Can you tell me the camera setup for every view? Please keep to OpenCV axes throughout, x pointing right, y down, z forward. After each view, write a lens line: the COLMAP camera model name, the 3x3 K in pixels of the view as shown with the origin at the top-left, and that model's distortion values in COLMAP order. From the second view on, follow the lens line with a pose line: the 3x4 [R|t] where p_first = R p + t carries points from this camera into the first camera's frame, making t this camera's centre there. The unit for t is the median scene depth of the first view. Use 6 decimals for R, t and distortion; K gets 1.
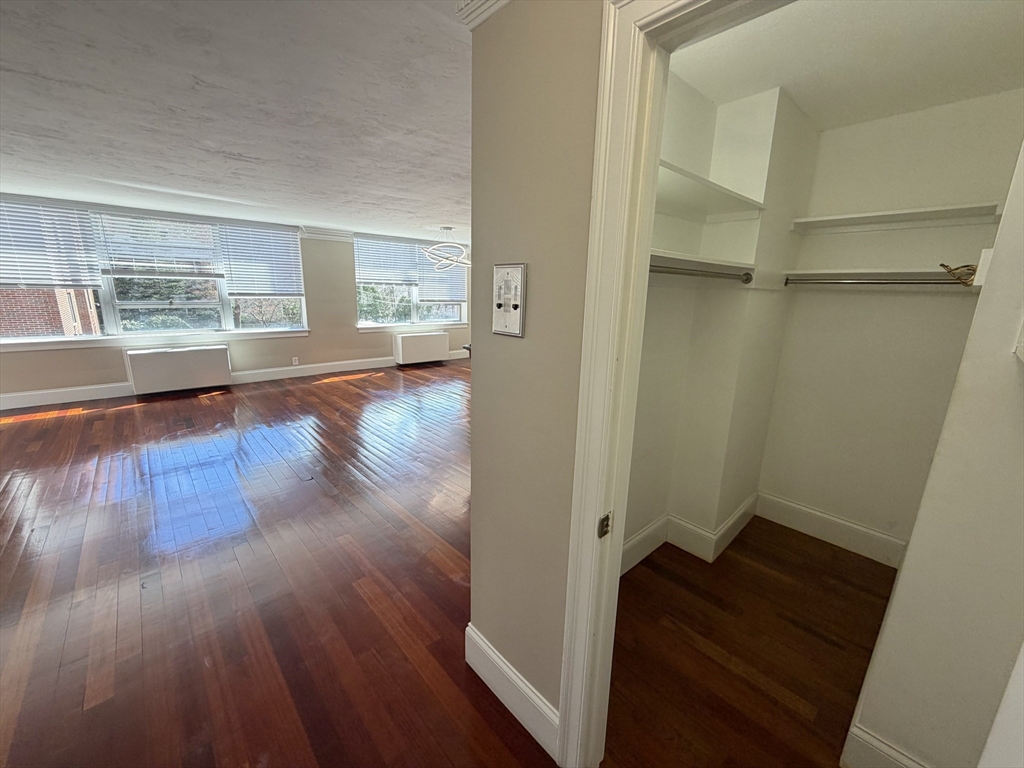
lens RADIAL K [[408.3, 0, 507.2], [0, 408.3, 385.9], [0, 0, 1]] dist [0.000064, -0.000172]
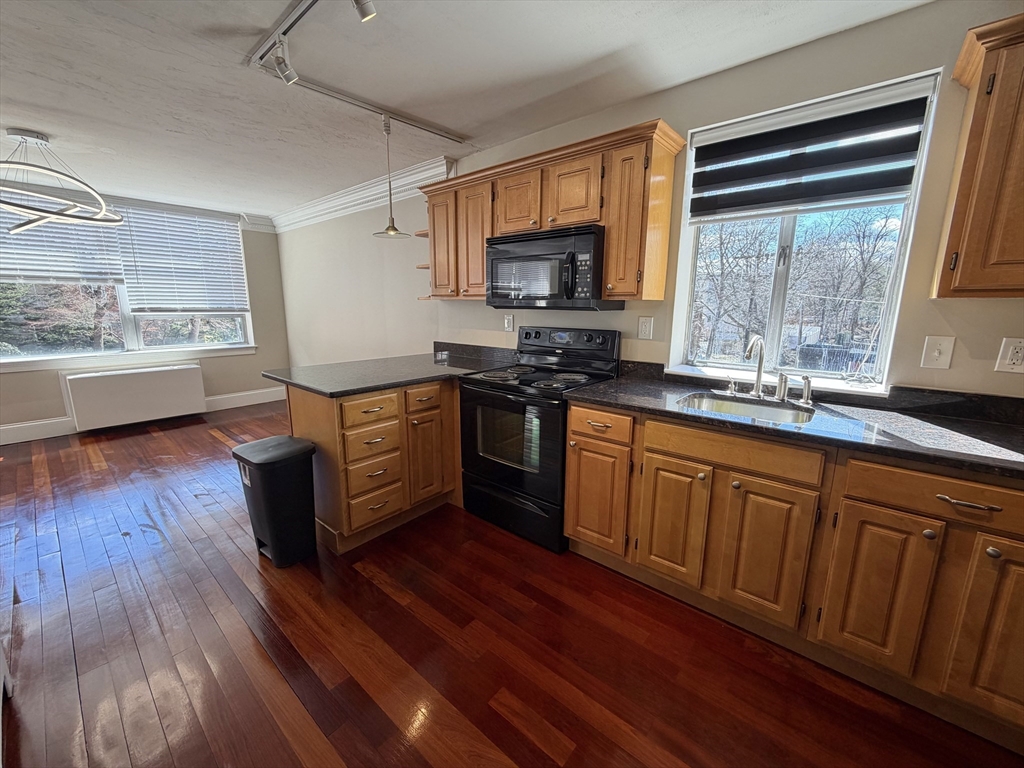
lens RADIAL K [[408.3, 0, 509.1], [0, 408.3, 384.3], [0, 0, 1]] dist [0.000064, -0.000172]
pose [[0.991071, -0.042298, 0.126450, 0.285311], [0.046852, 0.998348, -0.033263, -0.090123], [-0.124834, 0.038891, 0.991415, 0.533984]]
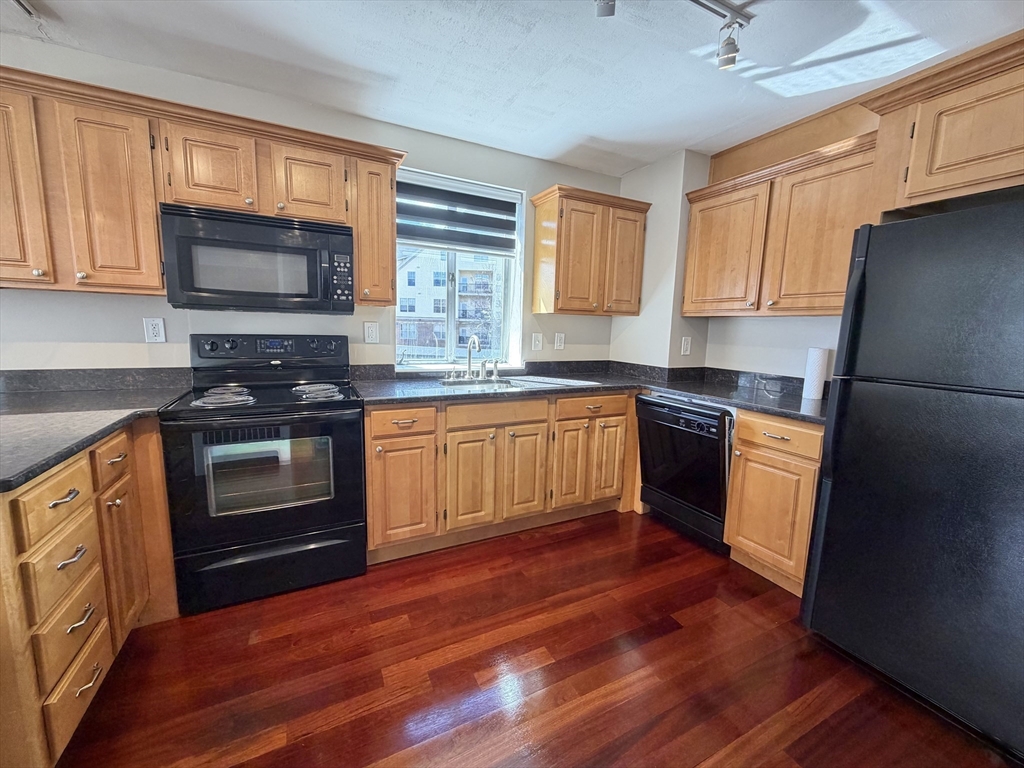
lens RADIAL K [[408.3, 0, 508.8], [0, 408.3, 383.6], [0, 0, 1]] dist [0.000064, -0.000172]
pose [[0.266286, -0.149969, 0.952156, 0.102585], [0.200627, 0.974811, 0.097429, -0.112149], [-0.942783, 0.165084, 0.289667, 0.657216]]
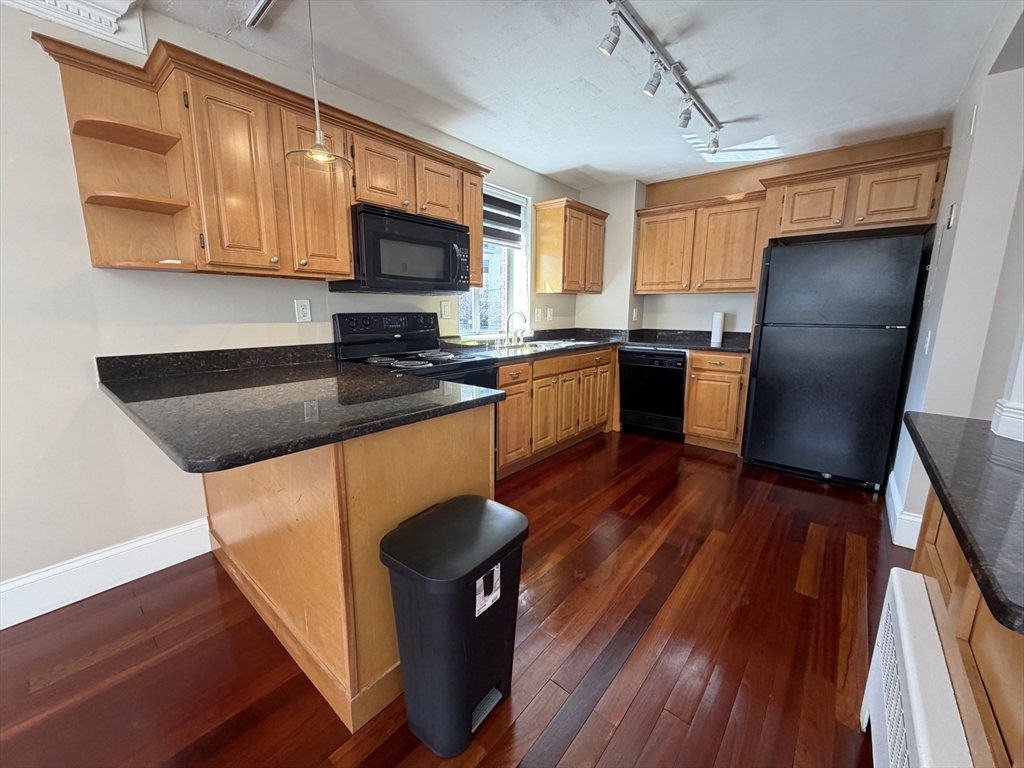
lens RADIAL K [[408.3, 0, 508.1], [0, 408.3, 383.5], [0, 0, 1]] dist [0.000064, -0.000172]
pose [[-0.139335, -0.201992, 0.969425, -0.050413], [0.218818, 0.948494, 0.229081, -0.162030], [-0.965766, 0.244047, -0.087959, 0.889354]]
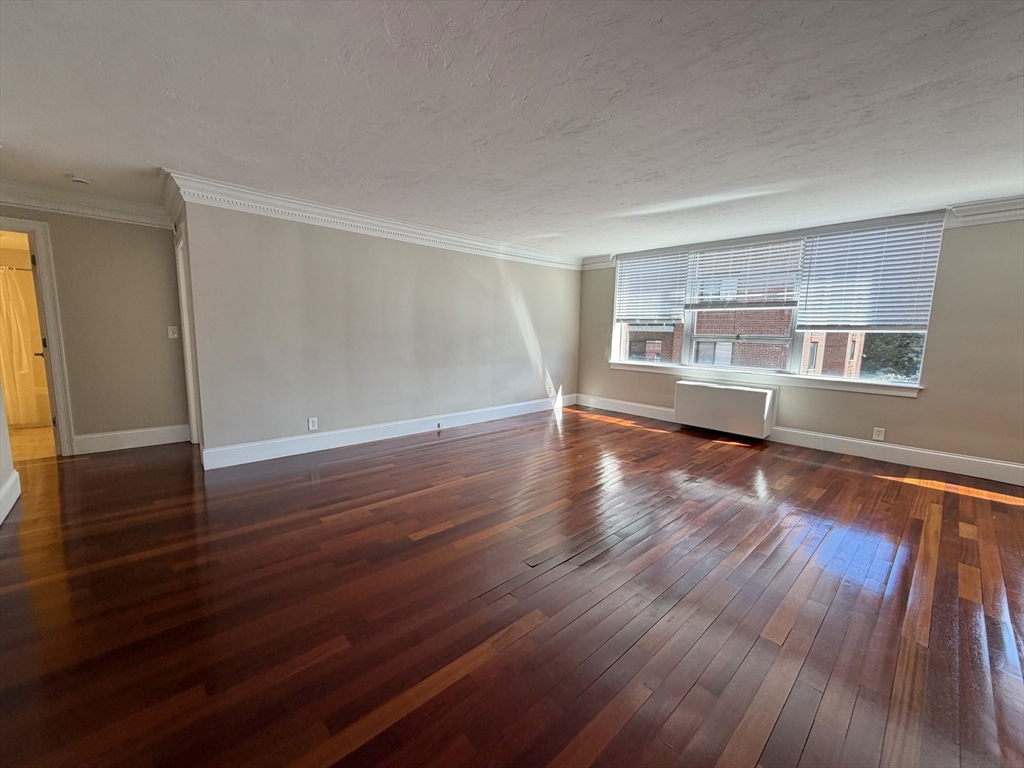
lens RADIAL K [[408.3, 0, 511.3], [0, 408.3, 383.9], [0, 0, 1]] dist [0.000064, -0.000172]
pose [[0.011418, 0.108933, -0.993984, 0.083288], [-0.246930, 0.963569, 0.102763, -0.066591], [0.968966, 0.244271, 0.037901, 0.473822]]
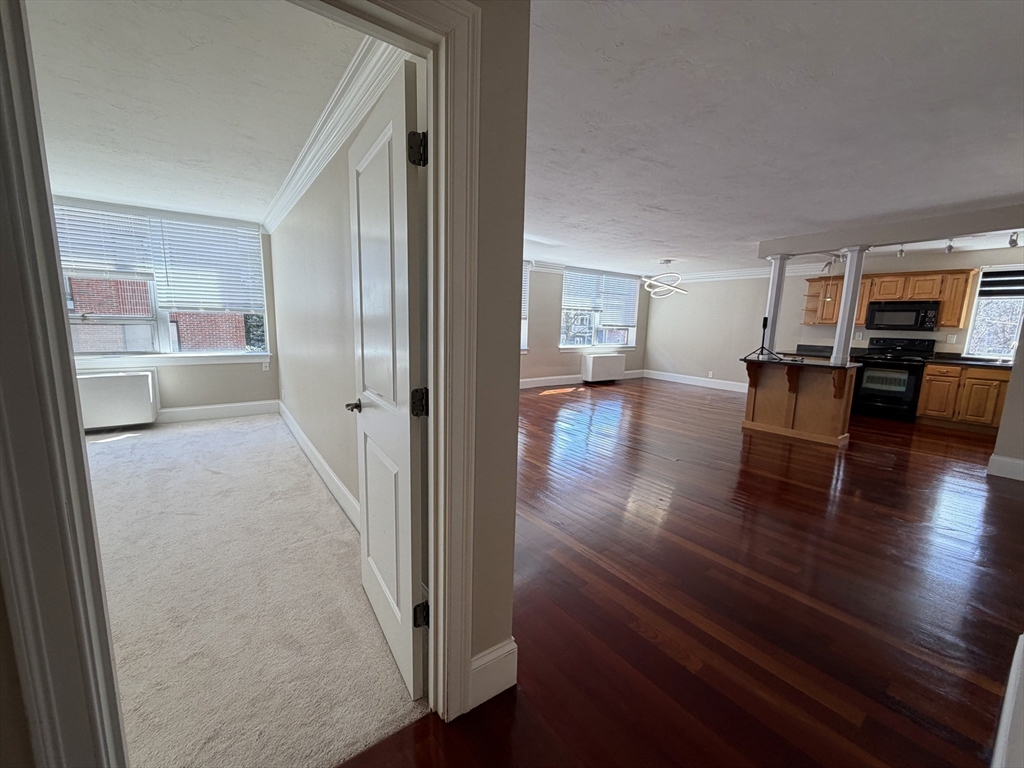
lens RADIAL K [[408.3, 0, 506.8], [0, 408.3, 384.5], [0, 0, 1]] dist [0.000064, -0.000172]
pose [[0.994036, 0.020585, -0.107092, -0.469048], [-0.029012, 0.996552, -0.077732, 0.061434], [0.105123, 0.080375, 0.991206, -0.154137]]
